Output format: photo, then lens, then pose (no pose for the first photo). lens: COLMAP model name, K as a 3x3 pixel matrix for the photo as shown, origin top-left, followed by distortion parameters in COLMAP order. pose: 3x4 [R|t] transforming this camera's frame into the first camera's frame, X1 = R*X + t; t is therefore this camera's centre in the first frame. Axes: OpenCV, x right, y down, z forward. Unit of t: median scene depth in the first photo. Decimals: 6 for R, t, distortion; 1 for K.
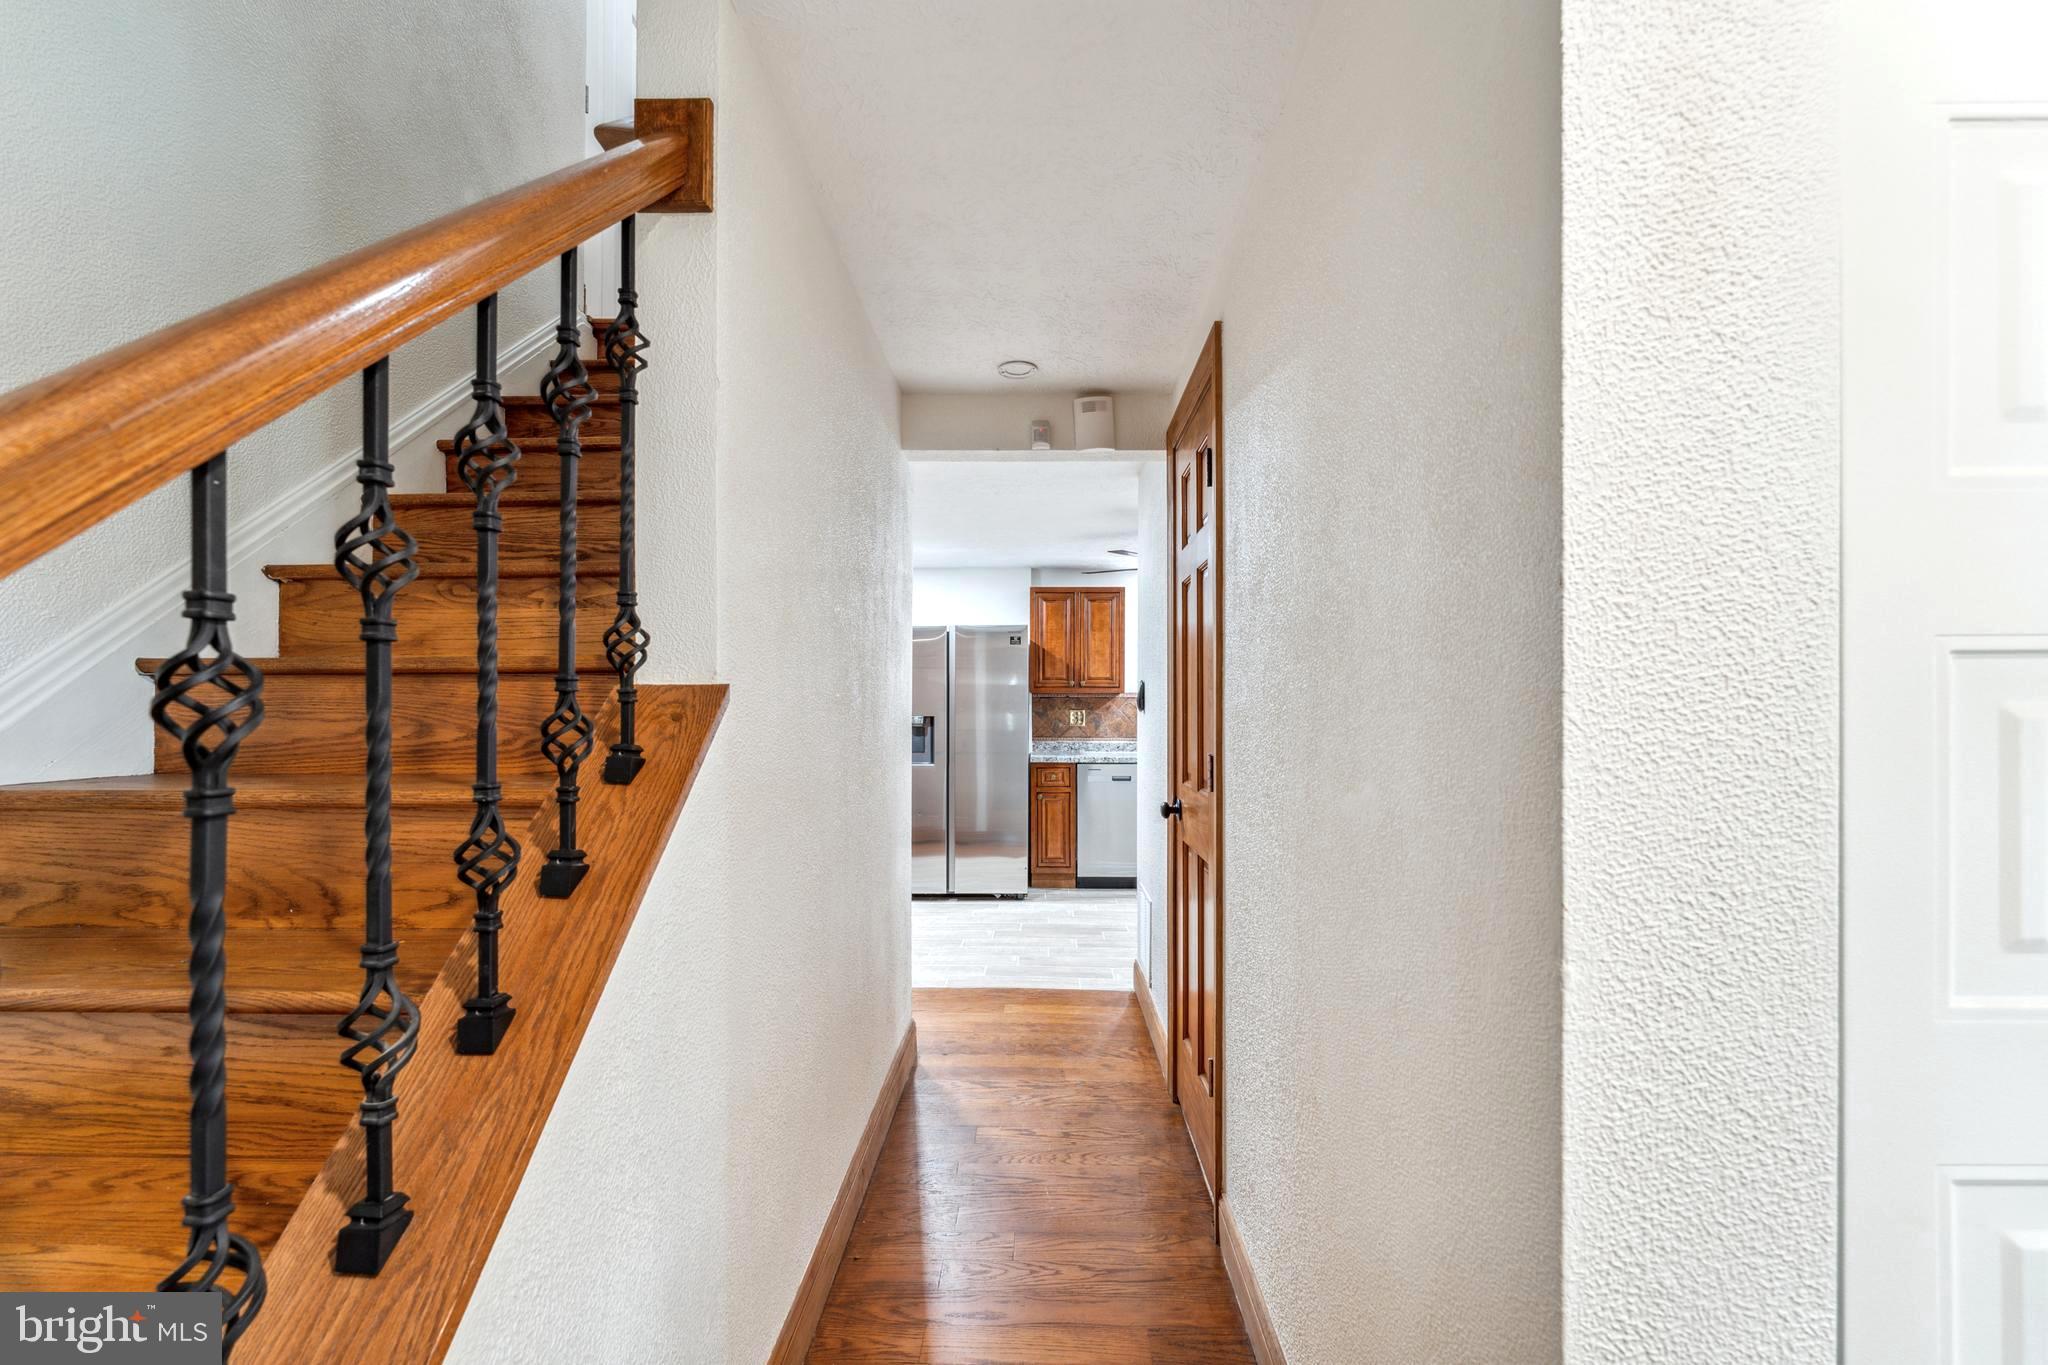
lens RADIAL K [[837.9, 0, 1030.3], [0, 837.9, 699.1], [0, 0, 1]] dist [-0.000385, 0.000117]
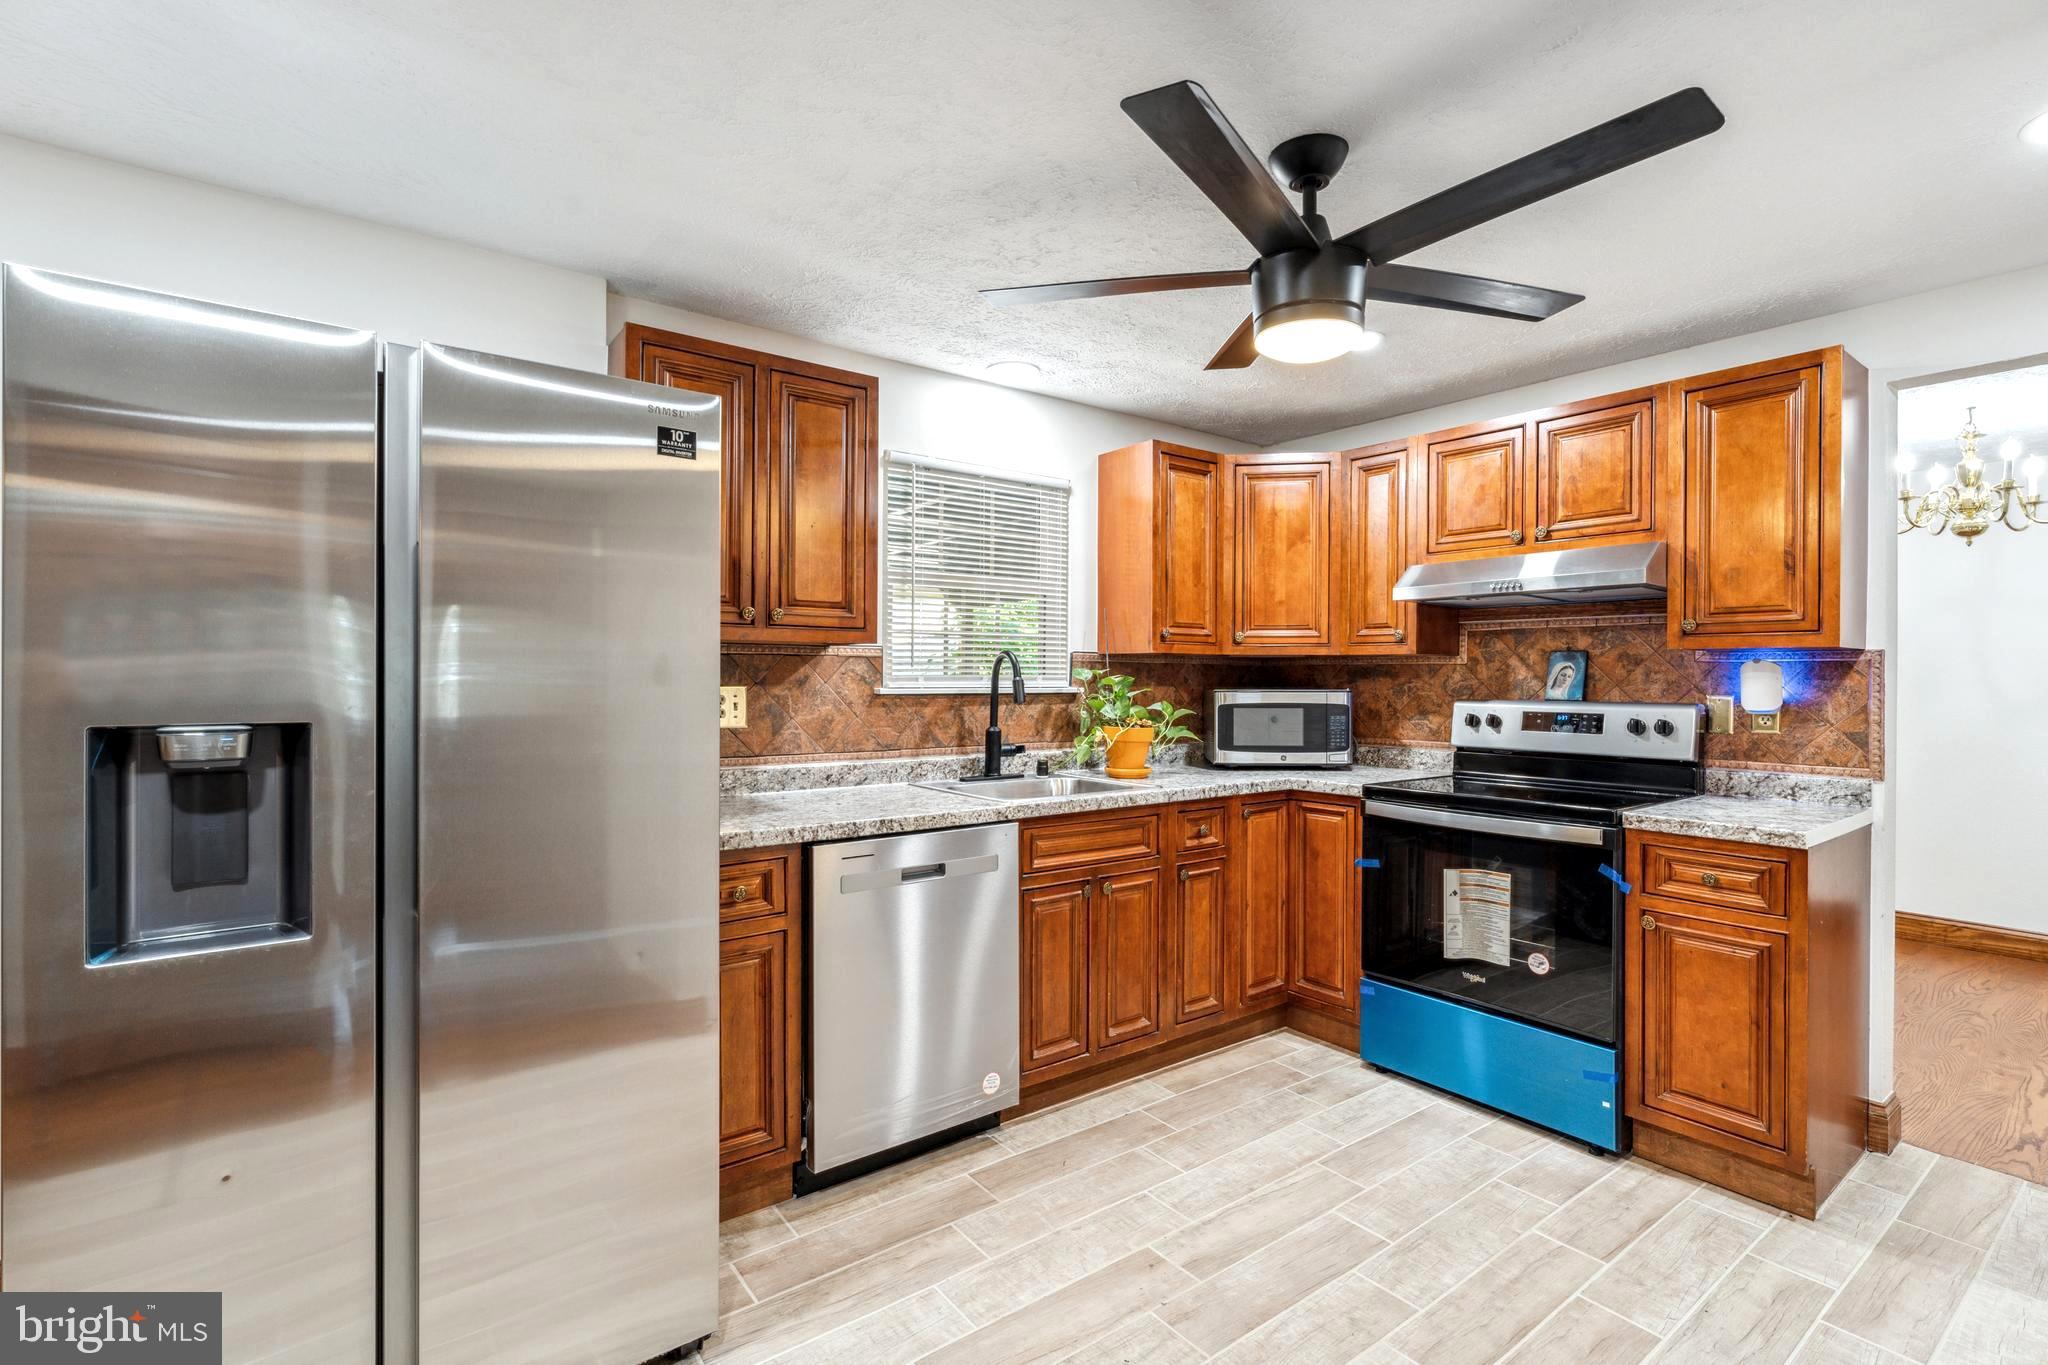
lens RADIAL K [[944.0, 0, 1023.4], [0, 944.0, 677.8], [0, 0, 1]] dist [0.001003, 0.000313]
pose [[0.792774, 0.000922, 0.609515, -0.102751], [-0.007816, 0.999932, 0.008653, 0.004542], [-0.609466, -0.011624, 0.792727, 0.604501]]
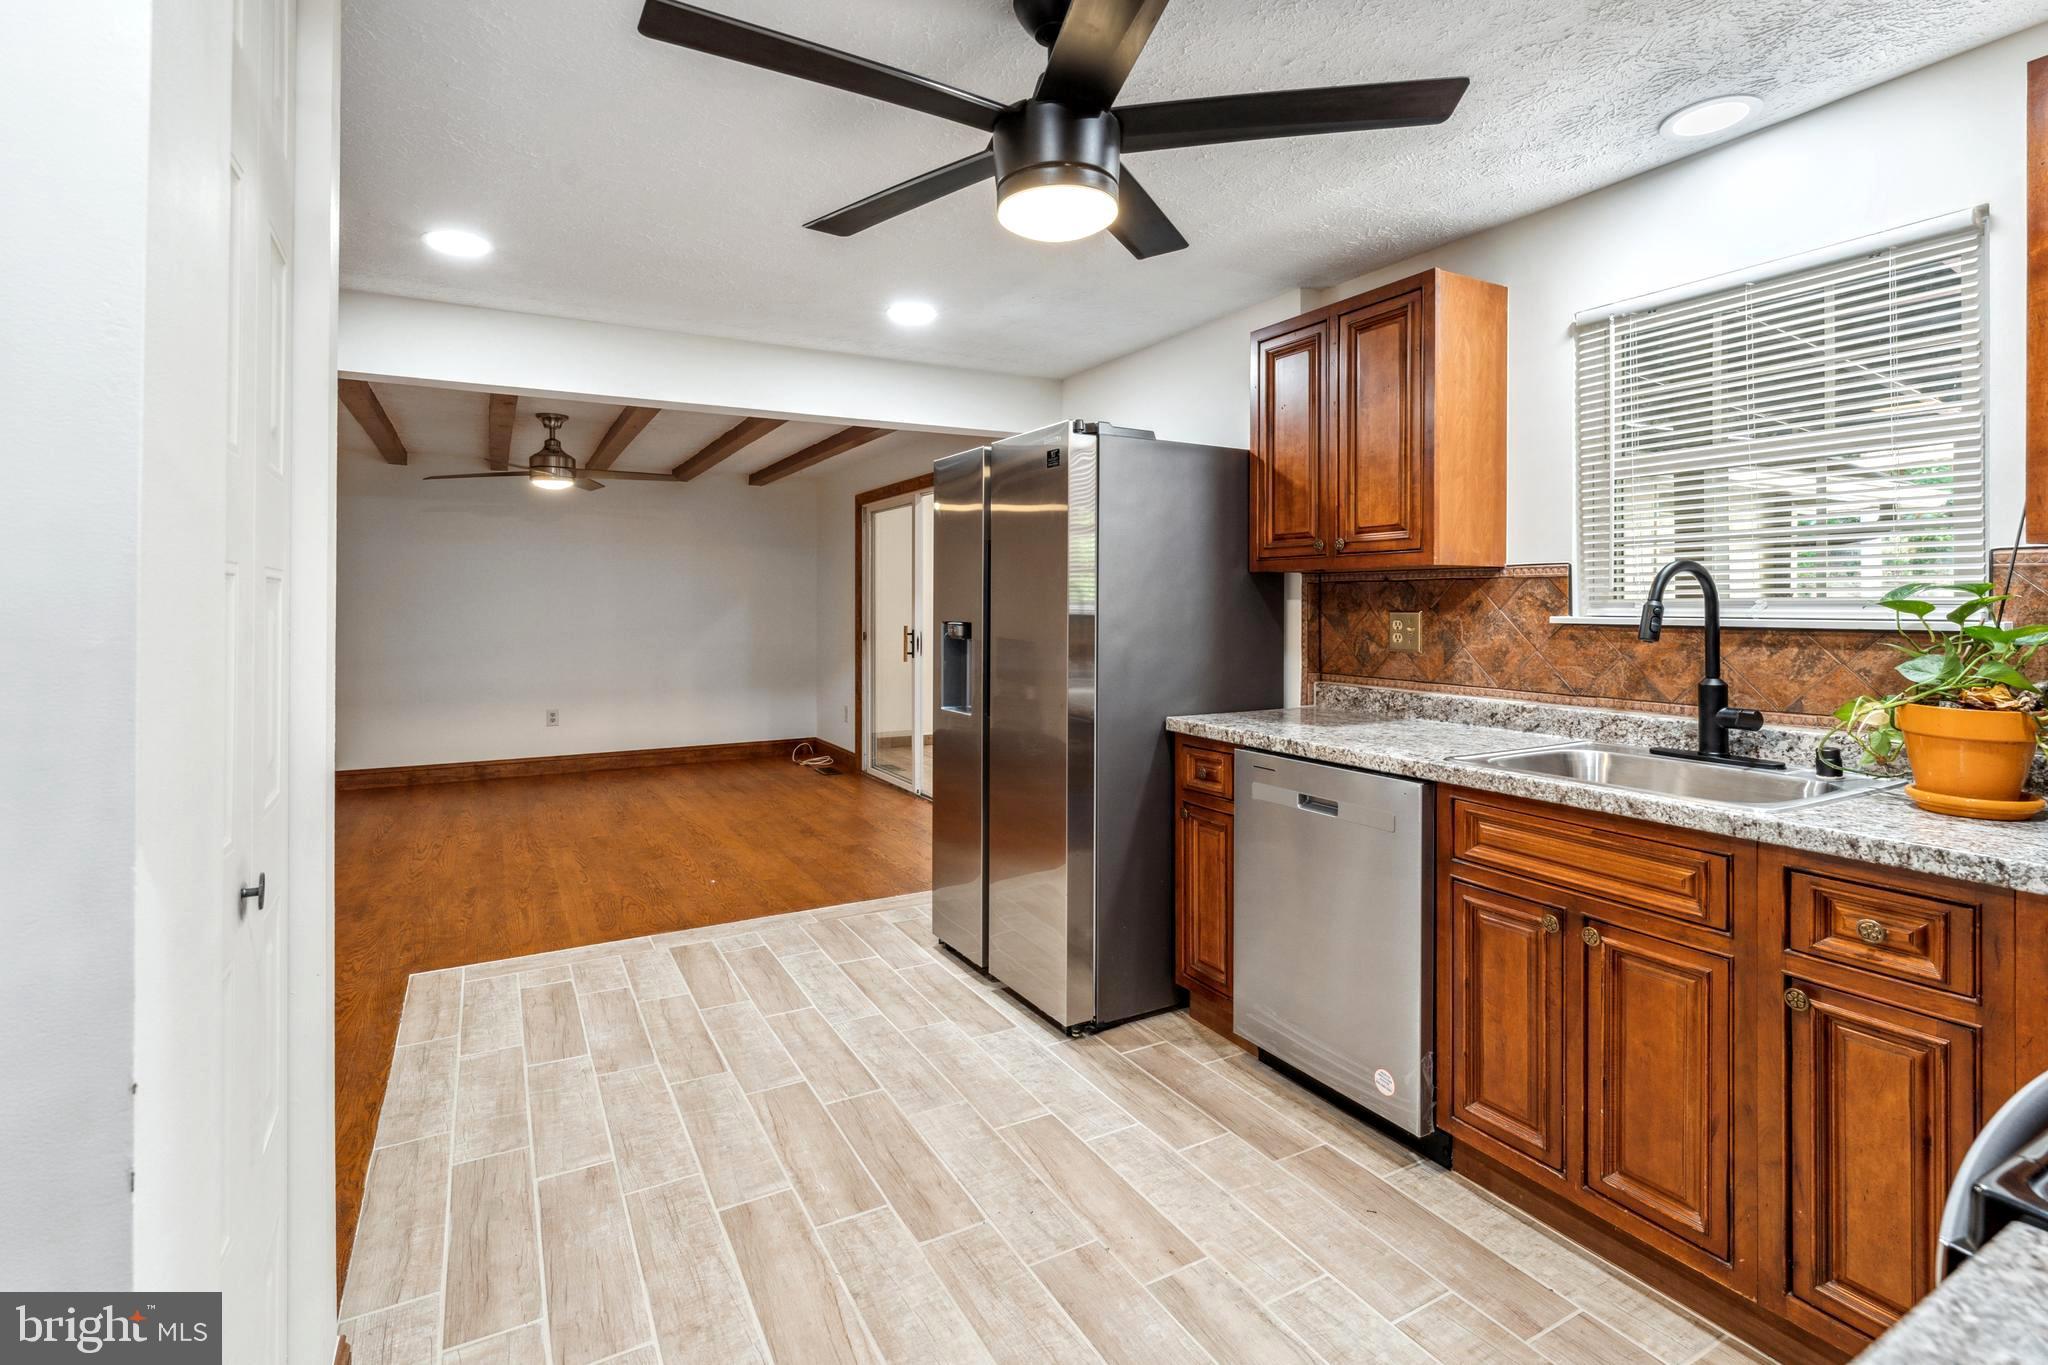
lens RADIAL K [[944.0, 0, 1011.2], [0, 944.0, 599.2], [0, 0, 1]] dist [0.001003, 0.000313]
pose [[0.497117, -0.005188, -0.867668, 0.366322], [0.007339, 0.999971, -0.001774, 0.006876], [0.867652, -0.005486, 0.497141, 0.645746]]
